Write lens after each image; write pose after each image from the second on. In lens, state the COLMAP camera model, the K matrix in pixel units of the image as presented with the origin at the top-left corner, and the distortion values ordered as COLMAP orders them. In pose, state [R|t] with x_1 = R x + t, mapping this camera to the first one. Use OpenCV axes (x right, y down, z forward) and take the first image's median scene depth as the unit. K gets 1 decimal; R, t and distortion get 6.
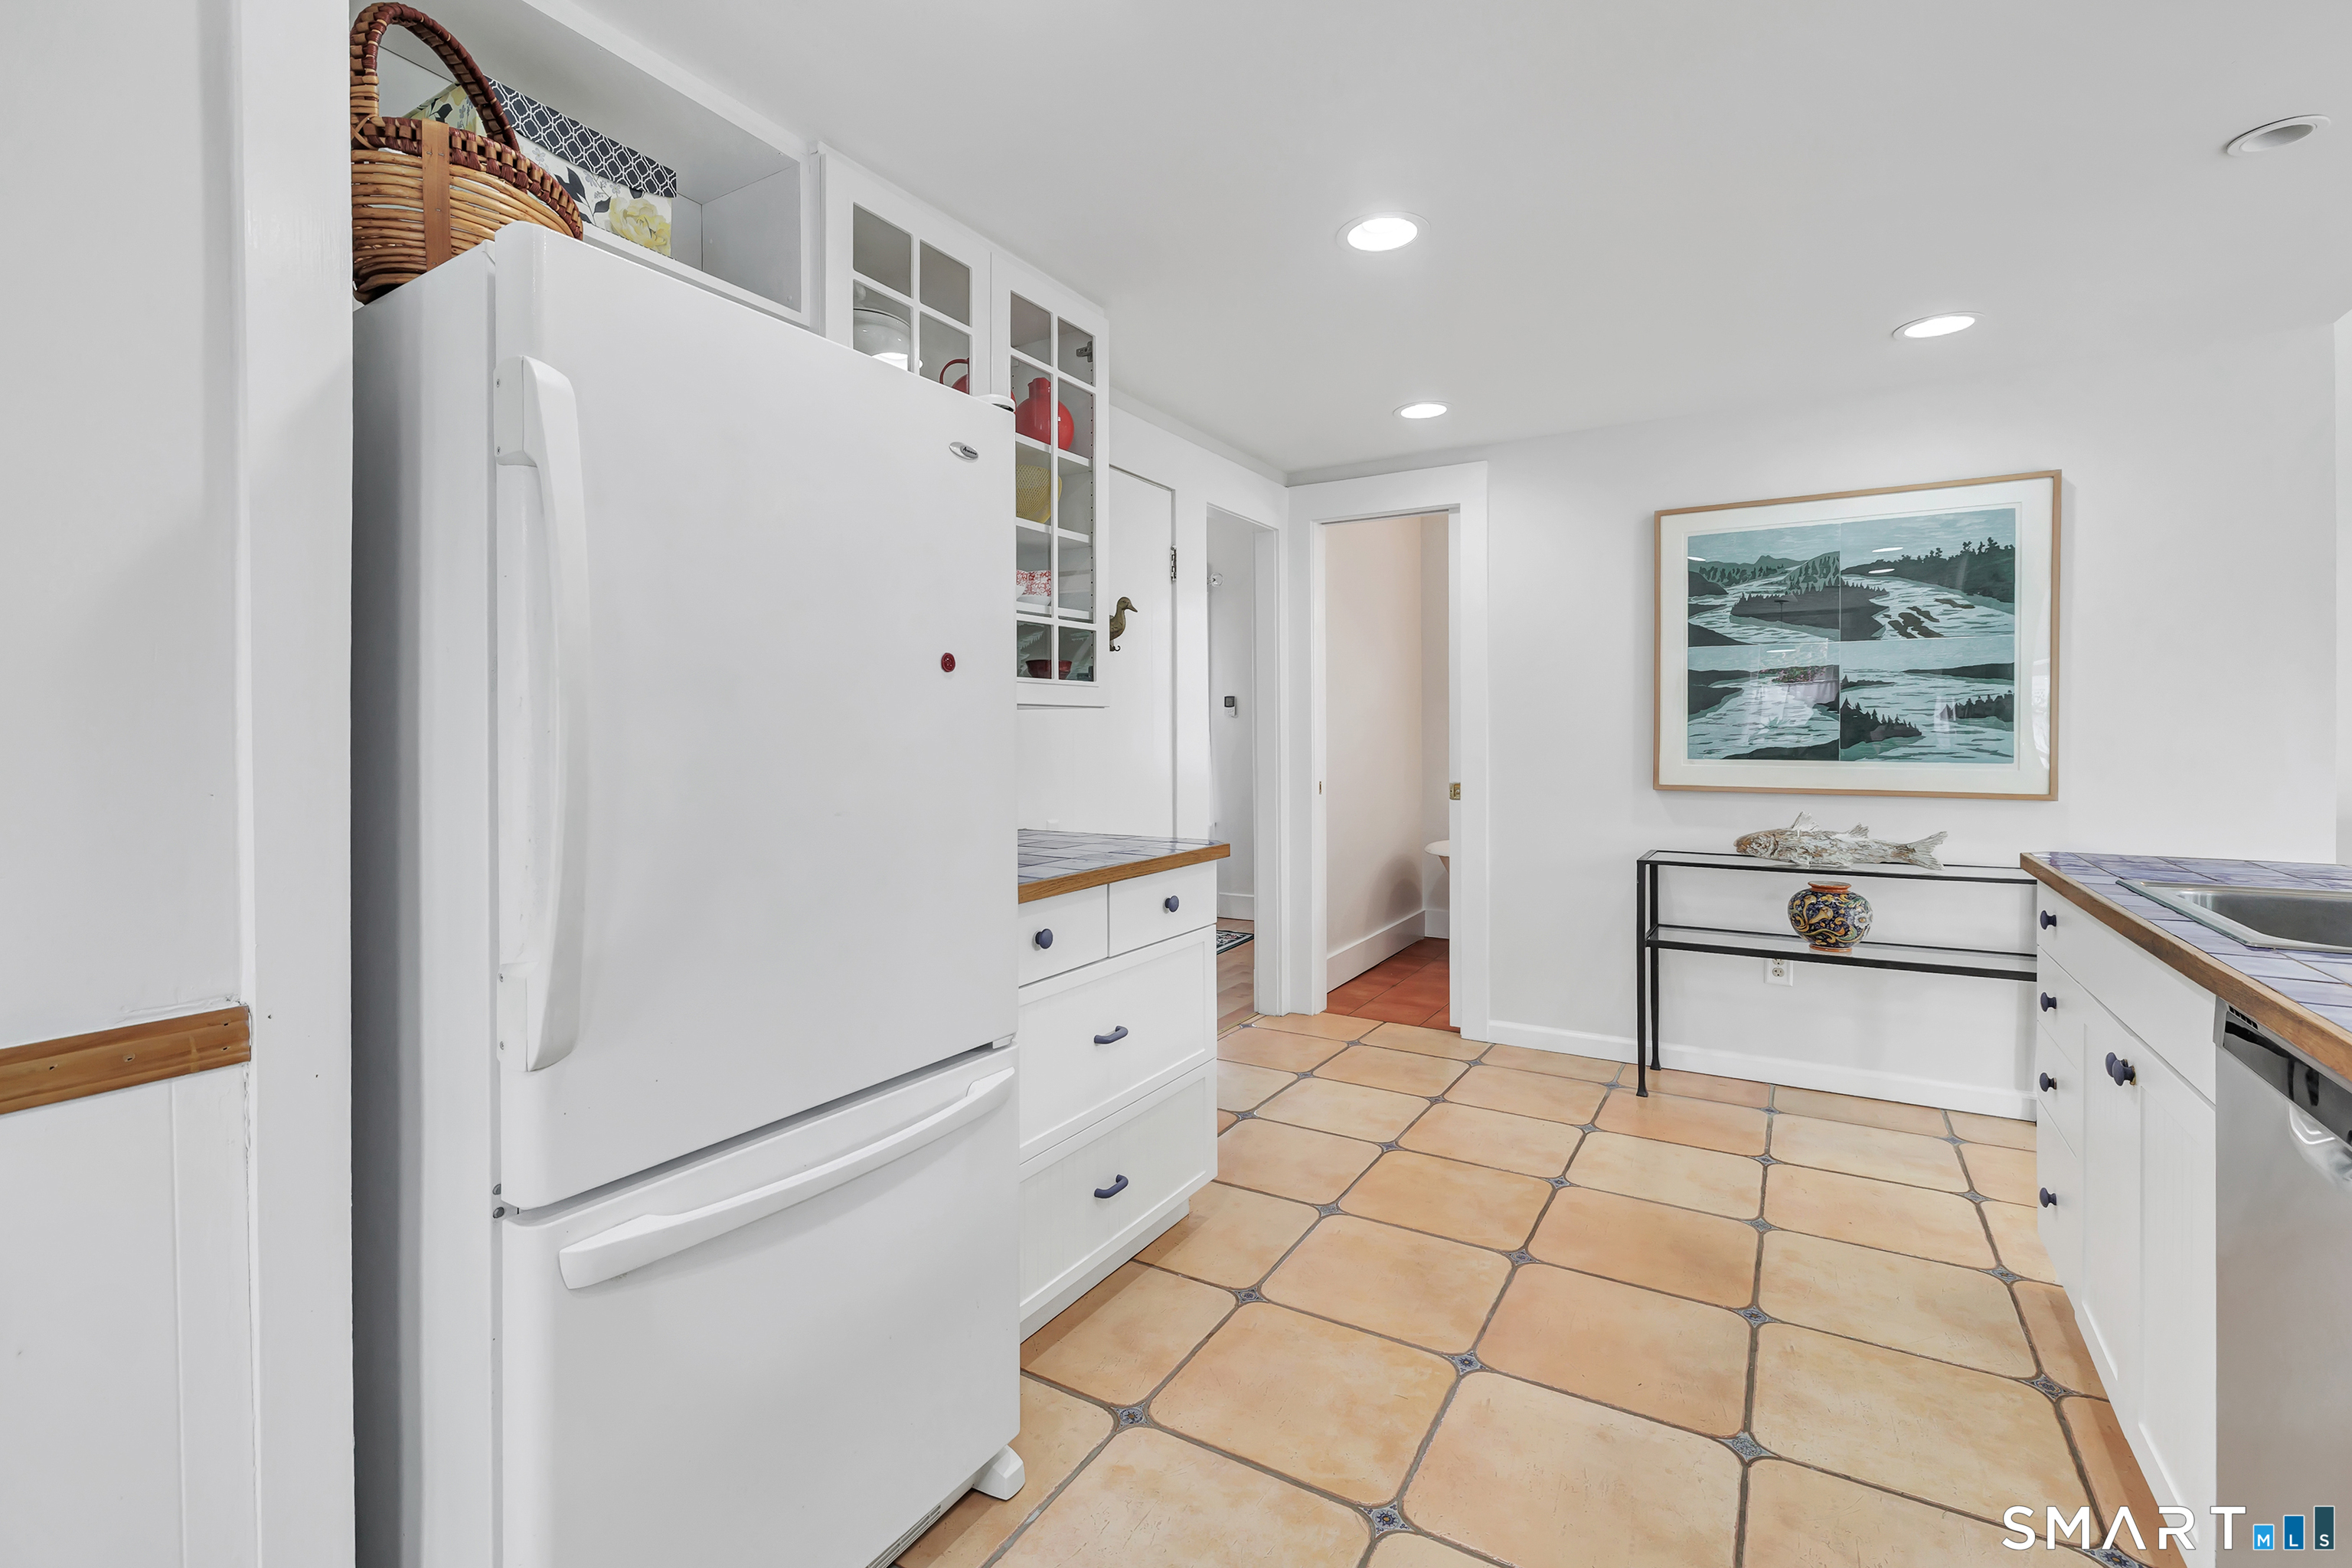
lens RADIAL K [[1052.6, 0, 1116.1], [0, 1052.6, 735.9], [0, 0, 1]] dist [-0.000287, 0.000390]
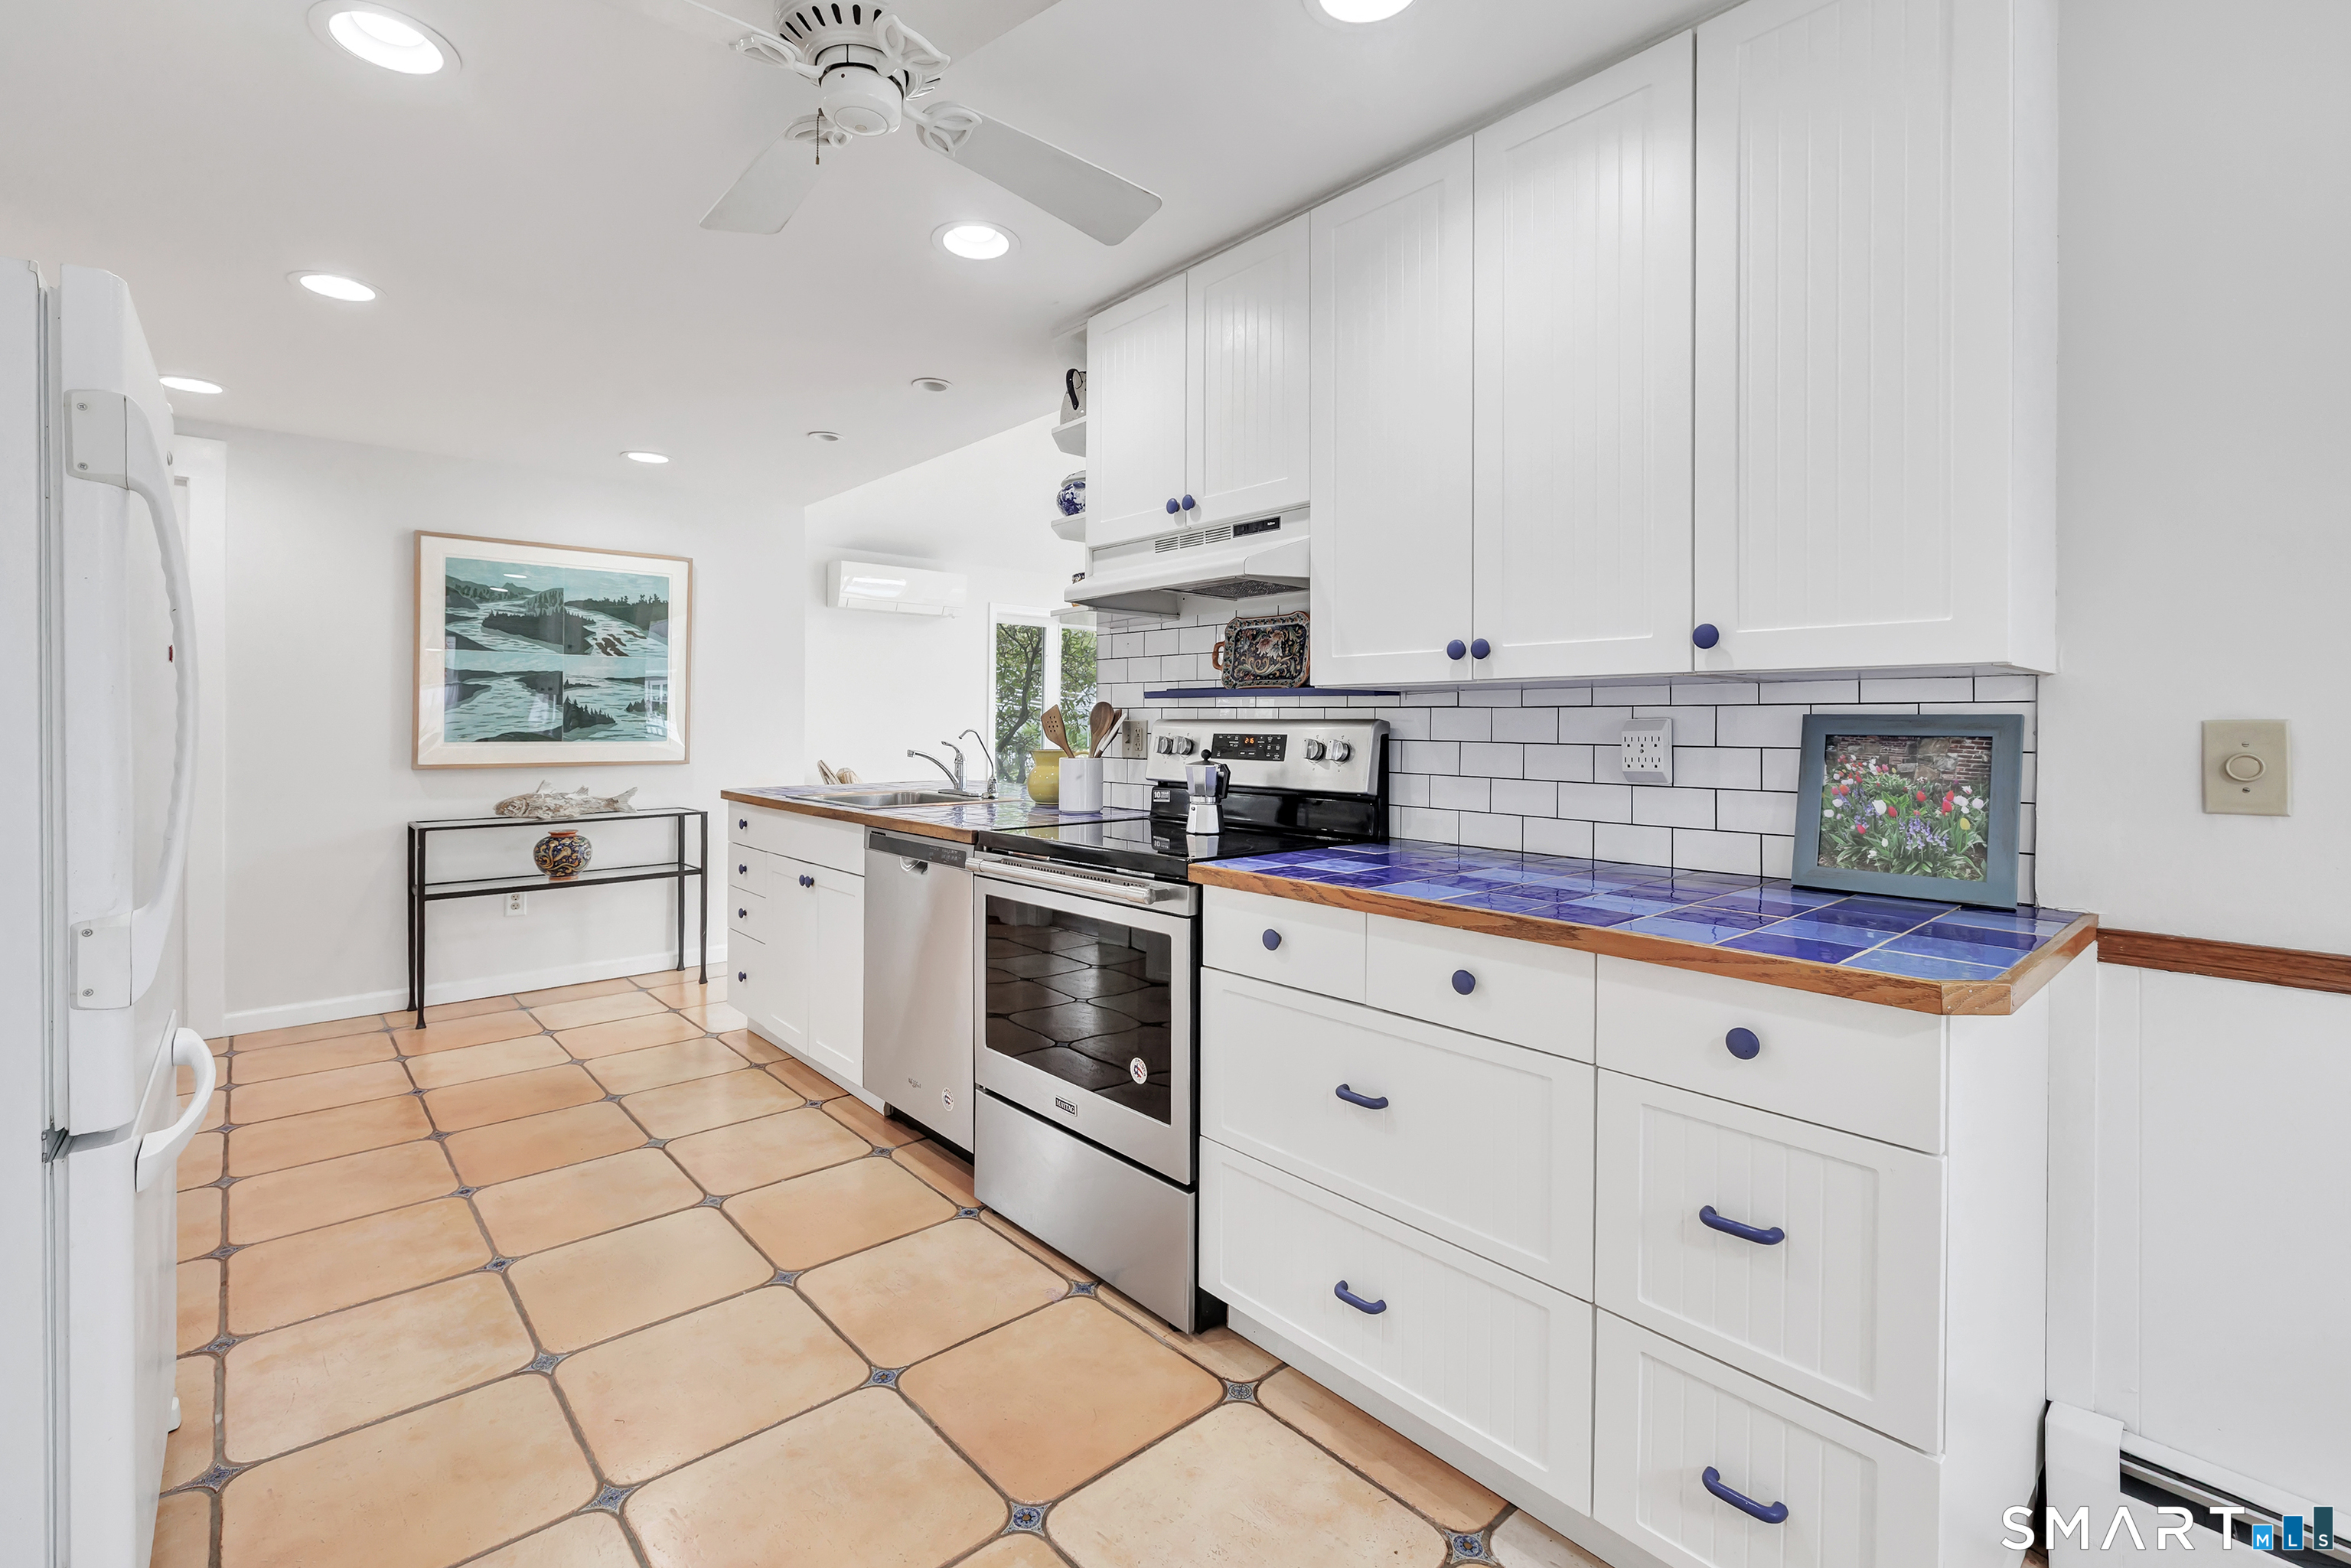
lens RADIAL K [[1052.2, 0, 1157.0], [0, 1052.2, 720.1], [0, 0, 1]] dist [-0.000287, 0.000390]
pose [[0.283145, 0.005756, 0.959060, -0.414691], [-0.002292, 0.999983, -0.005325, 0.001495], [-0.959074, -0.000690, 0.283153, -0.129492]]
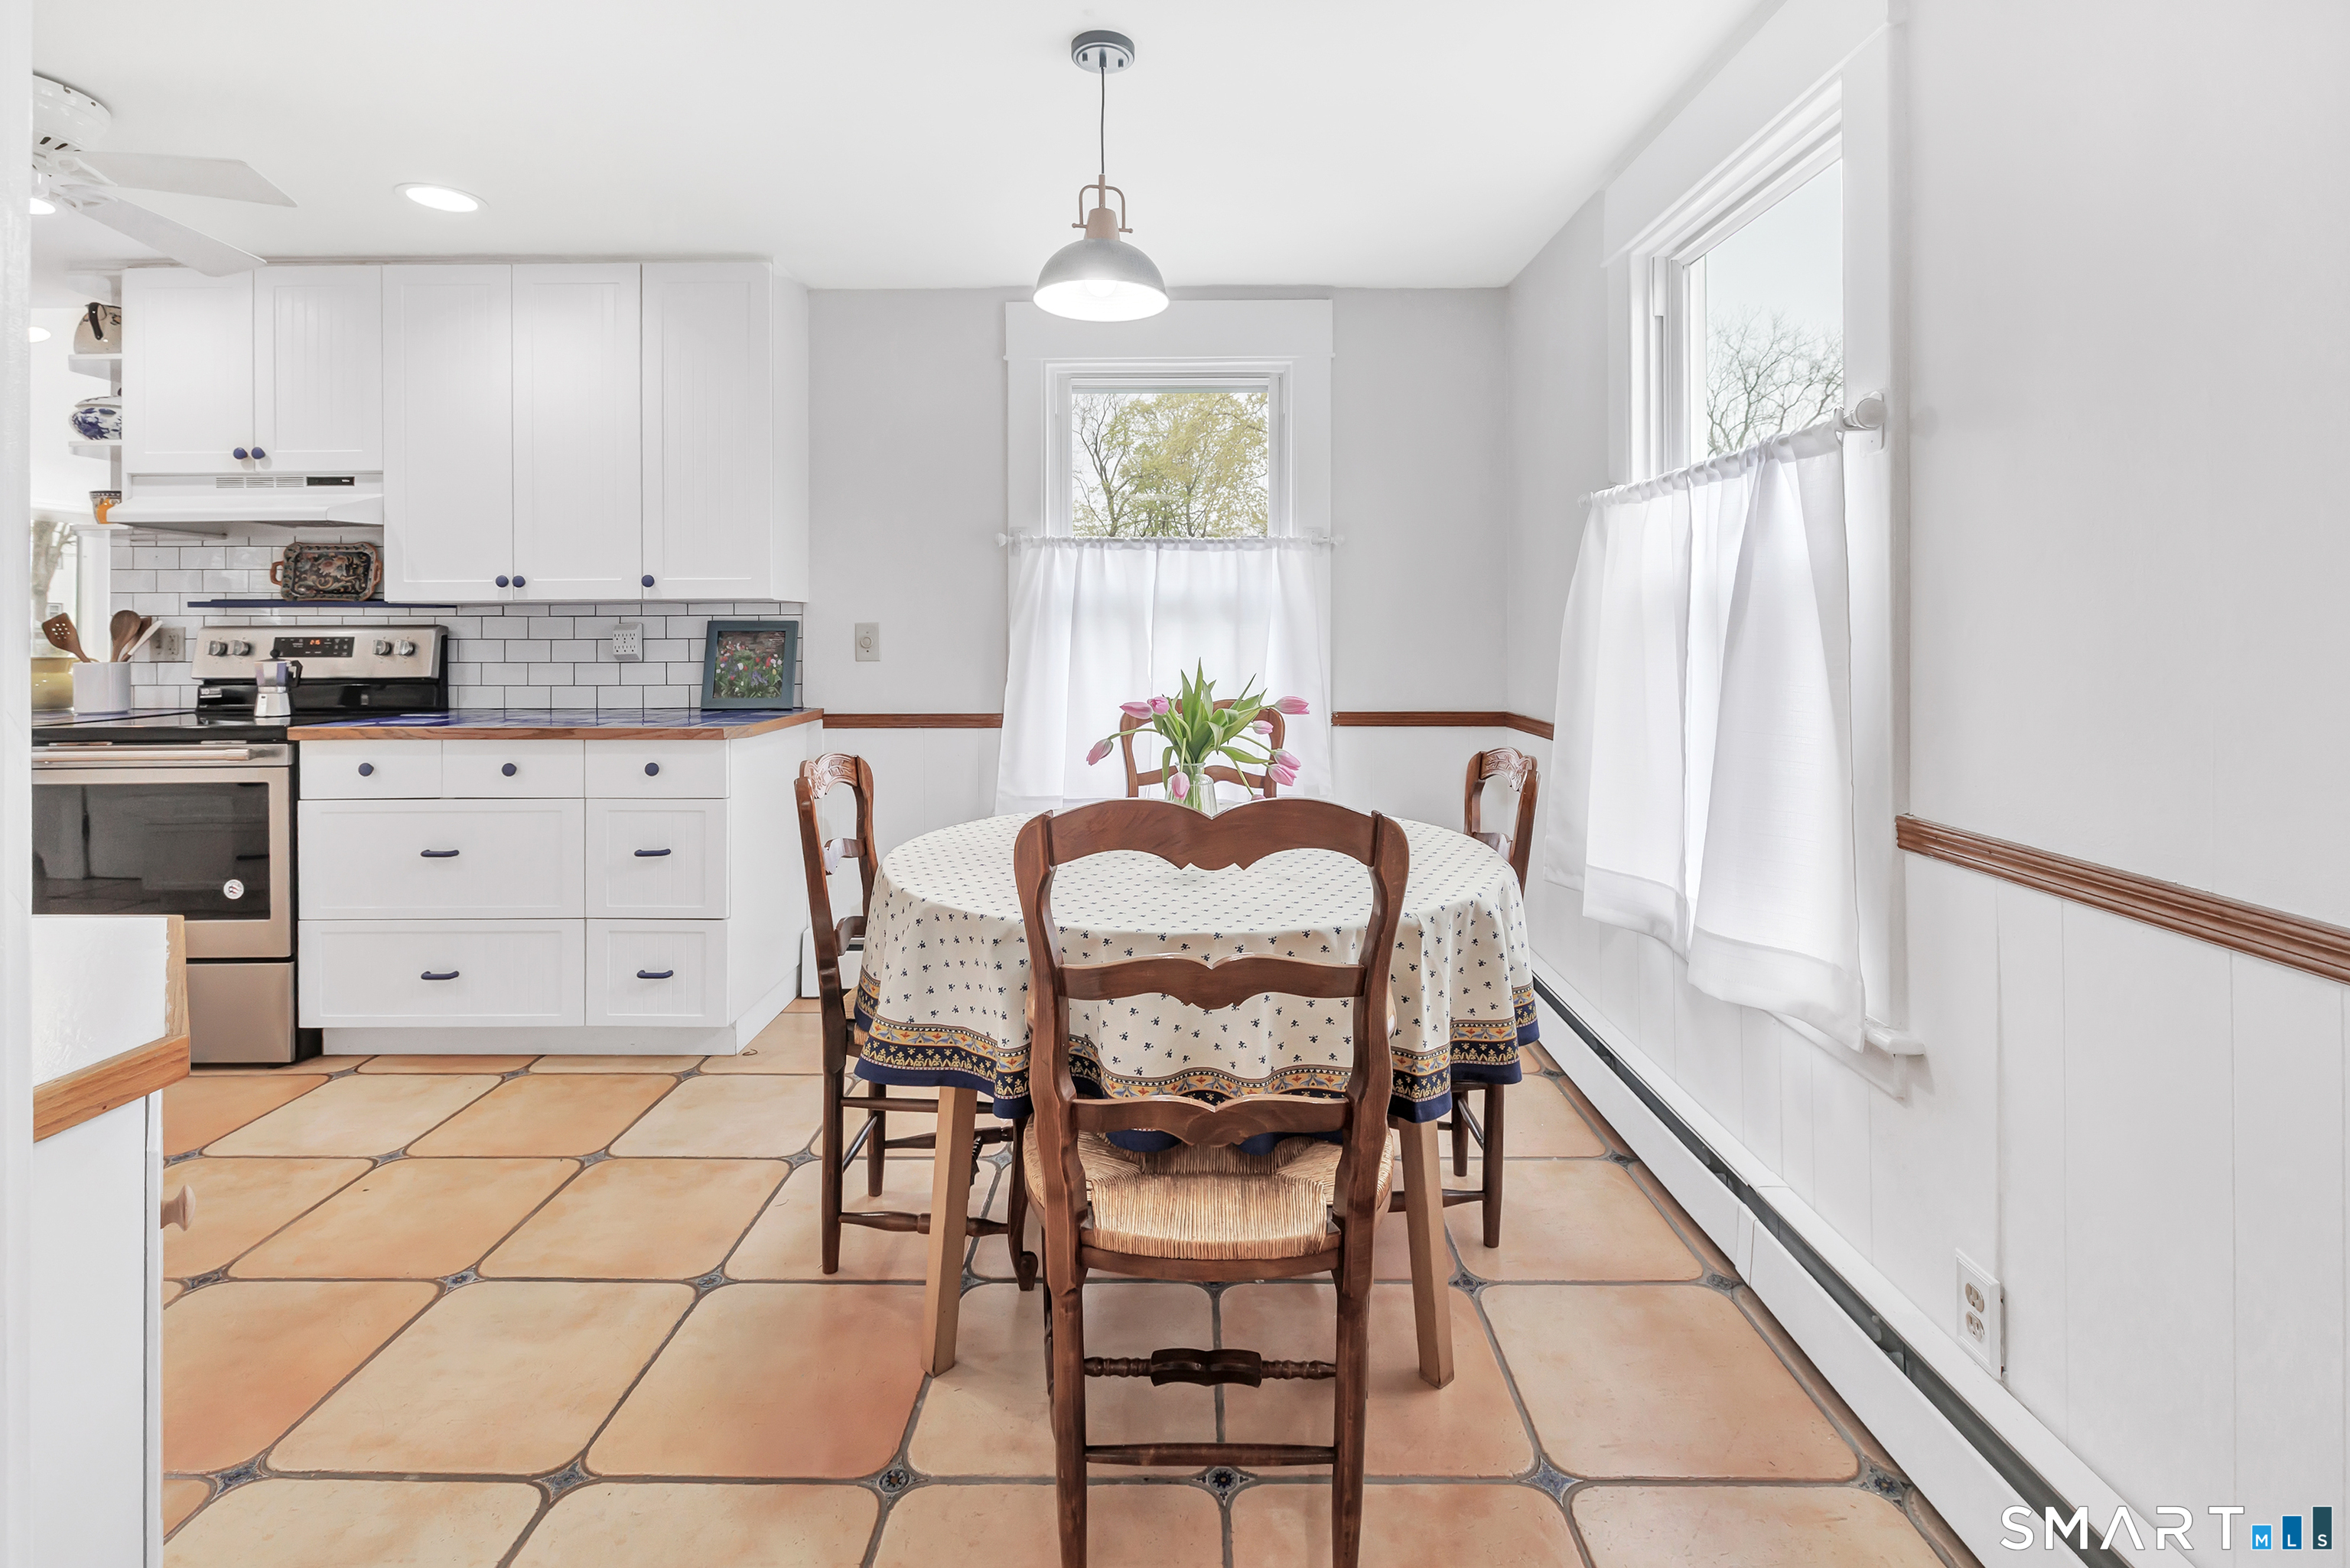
lens RADIAL K [[1051.7, 0, 1169.0], [0, 1051.7, 629.9], [0, 0, 1]] dist [-0.000287, 0.000390]
pose [[-0.528899, 0.002975, 0.848679, -0.939525], [0.007955, 0.999967, 0.001452, 0.006010], [-0.848647, 0.007519, -0.528906, -0.131861]]
